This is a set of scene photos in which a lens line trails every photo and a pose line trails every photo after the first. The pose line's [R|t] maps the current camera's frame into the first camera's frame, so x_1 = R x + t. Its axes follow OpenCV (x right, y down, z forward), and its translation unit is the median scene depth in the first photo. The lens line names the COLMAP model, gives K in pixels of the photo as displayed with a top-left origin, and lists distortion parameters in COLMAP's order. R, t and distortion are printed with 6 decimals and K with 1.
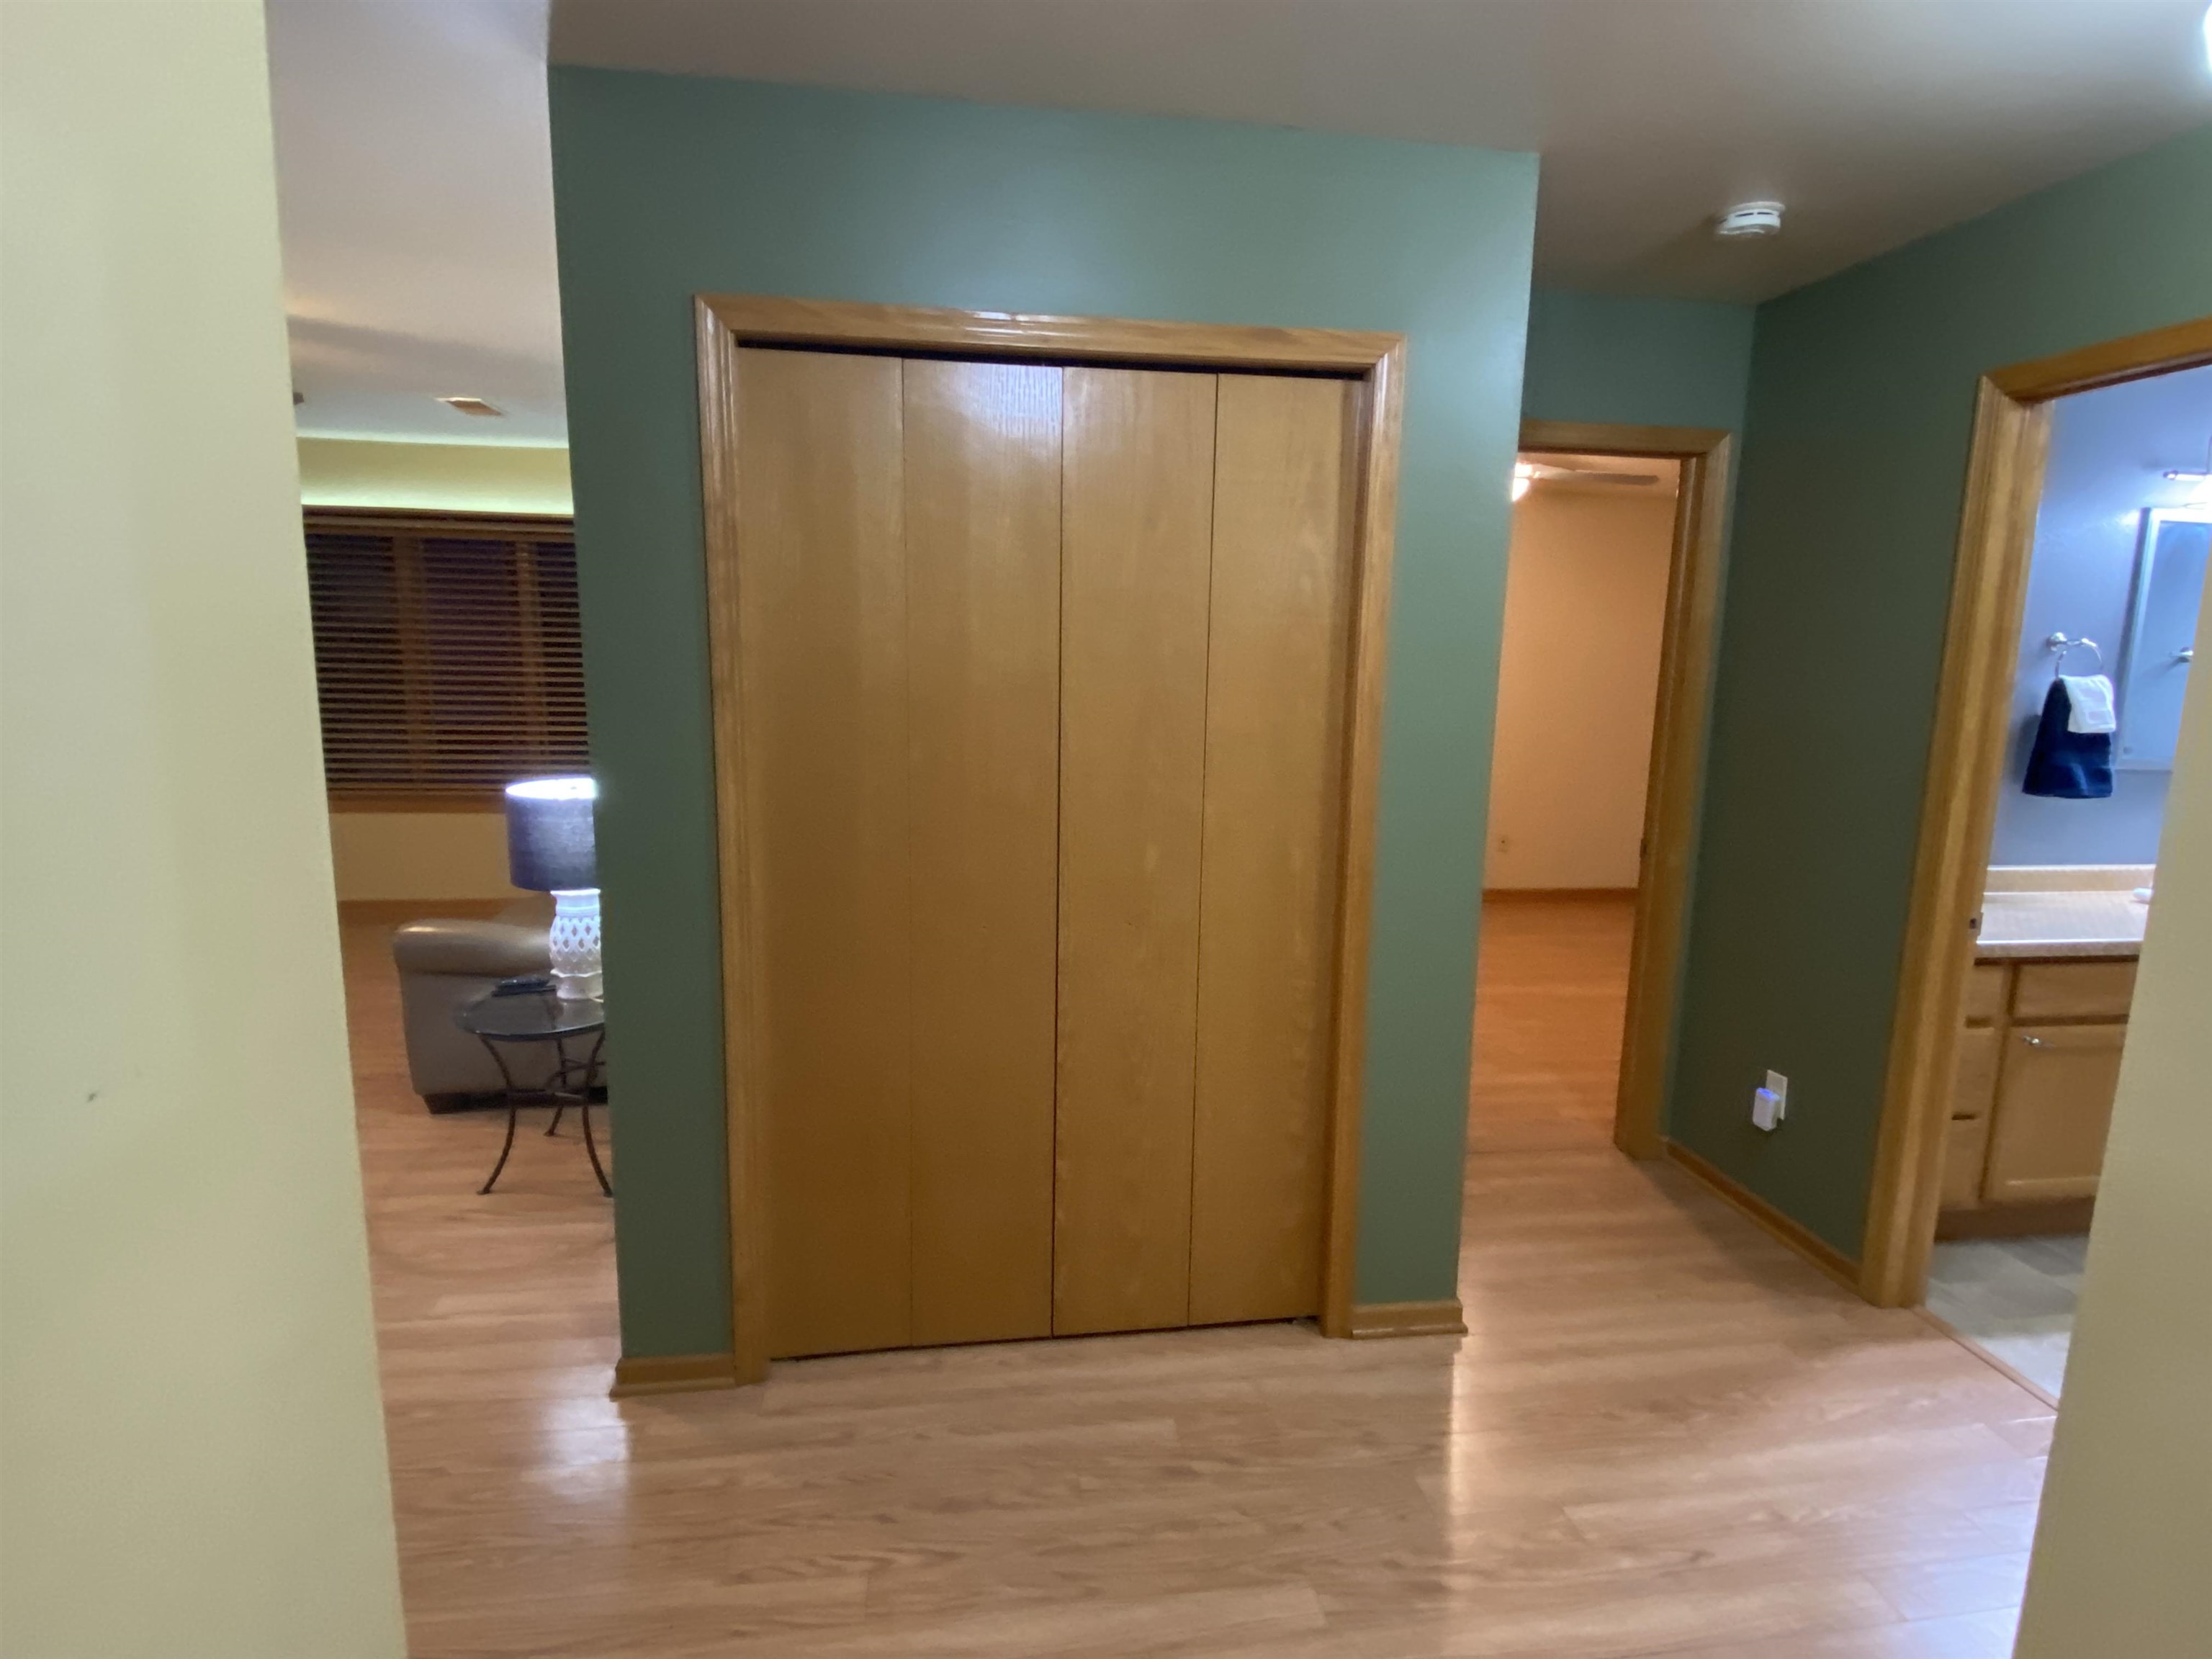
lens RADIAL K [[1148.3, 0, 1118.5], [0, 1148.3, 843.3], [0, 0, 1]] dist [0.003200, -0.003911]
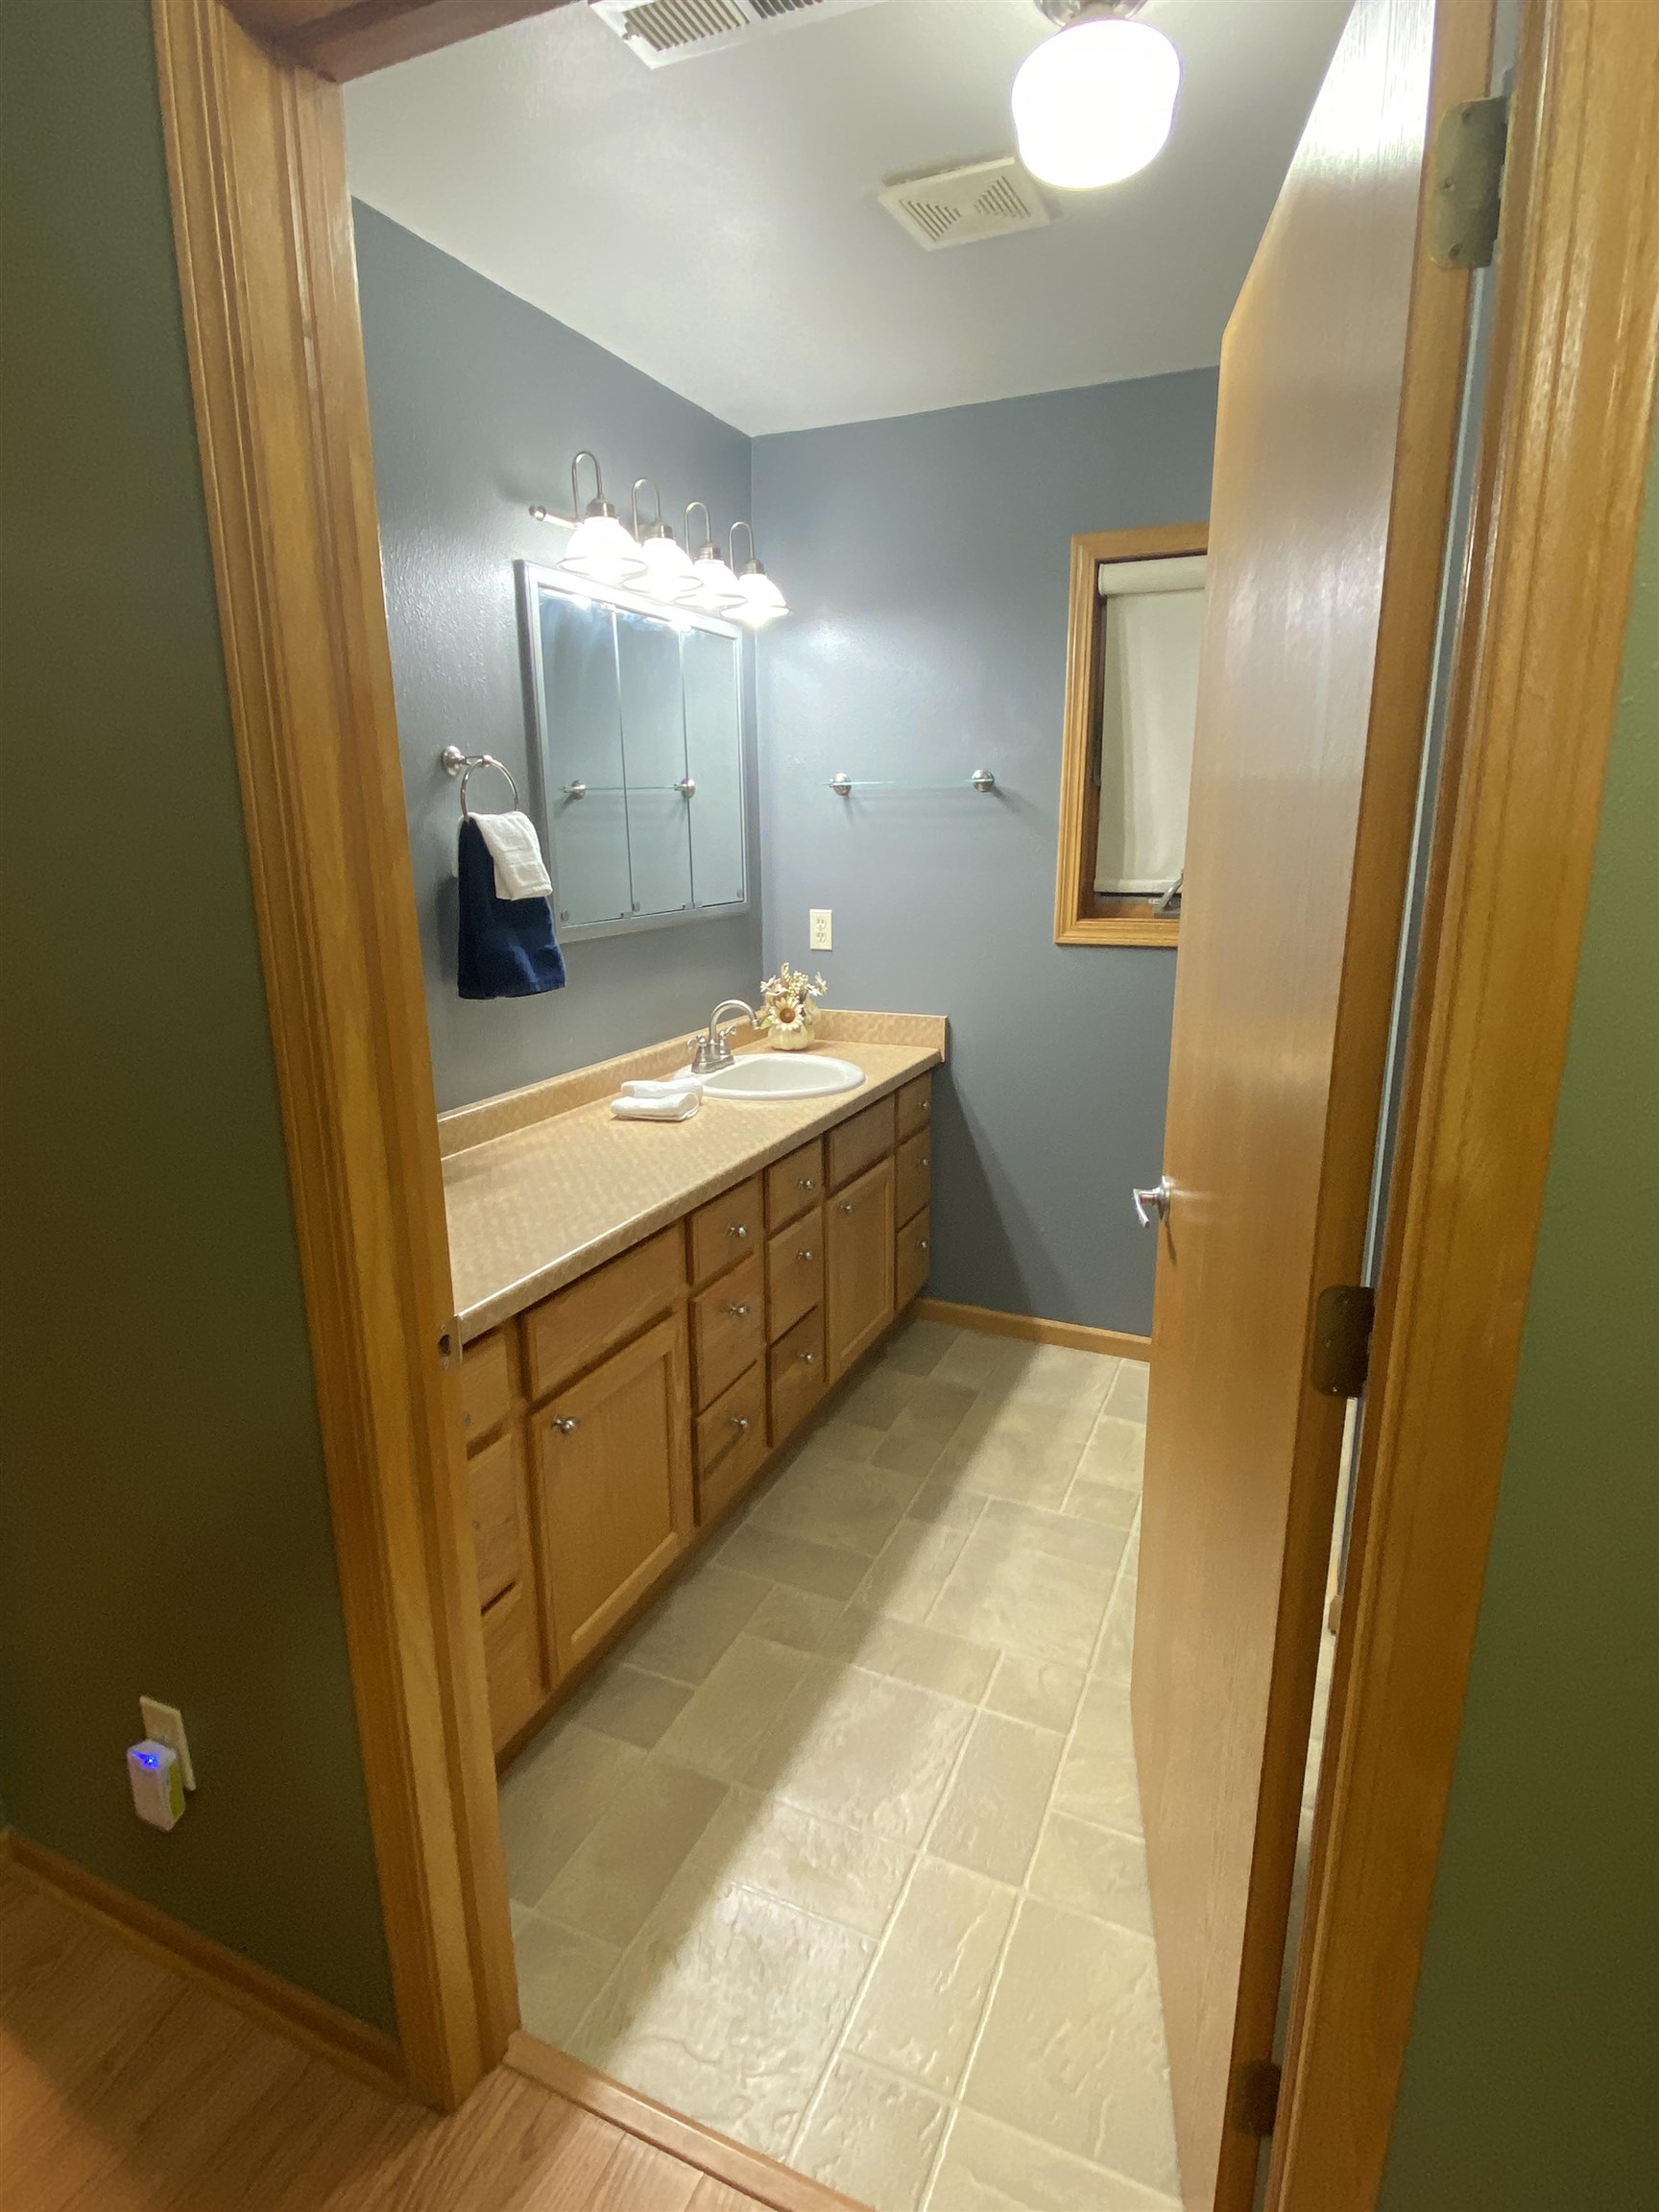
lens RADIAL K [[1148.3, 0, 842.3], [0, 1148.3, 1097.8], [0, 0, 1]] dist [0.003200, -0.003911]
pose [[0.538584, -0.221500, 0.812936, 0.378191], [0.158567, 0.974233, 0.160395, -0.061001], [-0.827516, 0.042518, 0.559829, 0.479195]]
